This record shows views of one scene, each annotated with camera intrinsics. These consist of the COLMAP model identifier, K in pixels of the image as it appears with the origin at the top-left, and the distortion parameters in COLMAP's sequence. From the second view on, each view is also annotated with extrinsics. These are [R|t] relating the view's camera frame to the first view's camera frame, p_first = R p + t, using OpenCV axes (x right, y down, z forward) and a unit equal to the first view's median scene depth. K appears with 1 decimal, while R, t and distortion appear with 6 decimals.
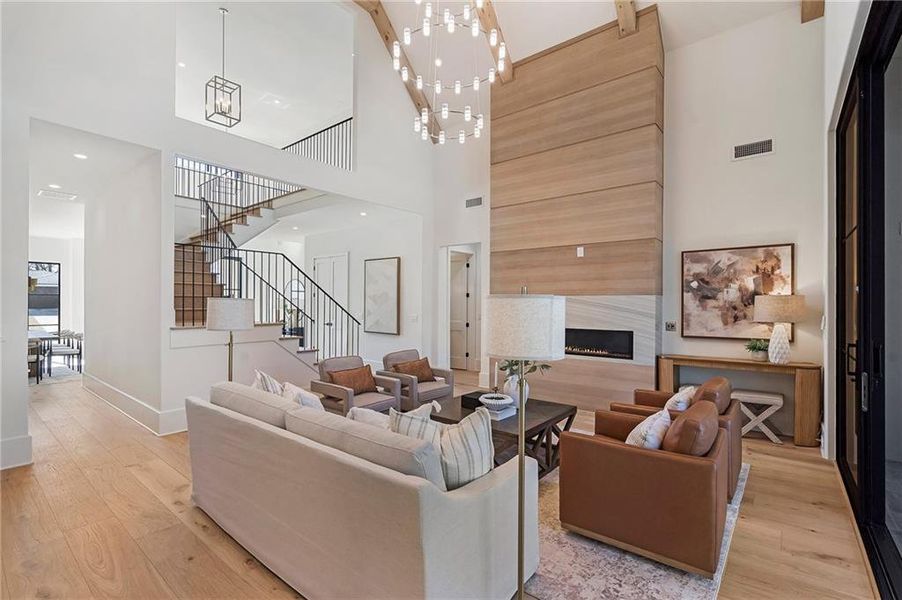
lens RADIAL K [[413.6, 0, 452.2], [0, 413.6, 300.0], [0, 0, 1]] dist [-0.003719, 0.000893]
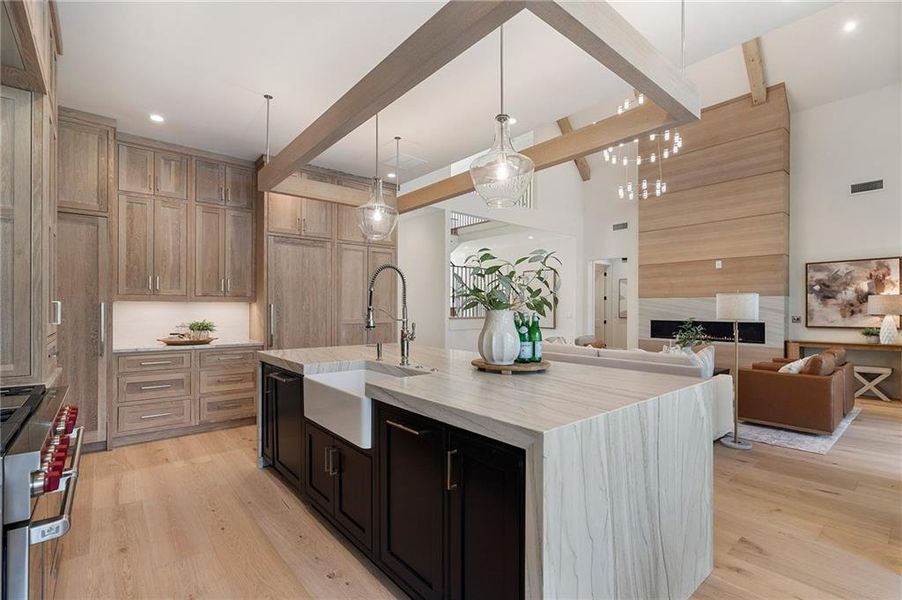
lens RADIAL K [[413.6, 0, 449.1], [0, 413.6, 305.2], [0, 0, 1]] dist [-0.003719, 0.000893]
pose [[0.981755, -0.003001, -0.190128, -0.336732], [0.002565, 0.999993, -0.002542, 0.019580], [0.190134, 0.002008, 0.981756, -0.550232]]
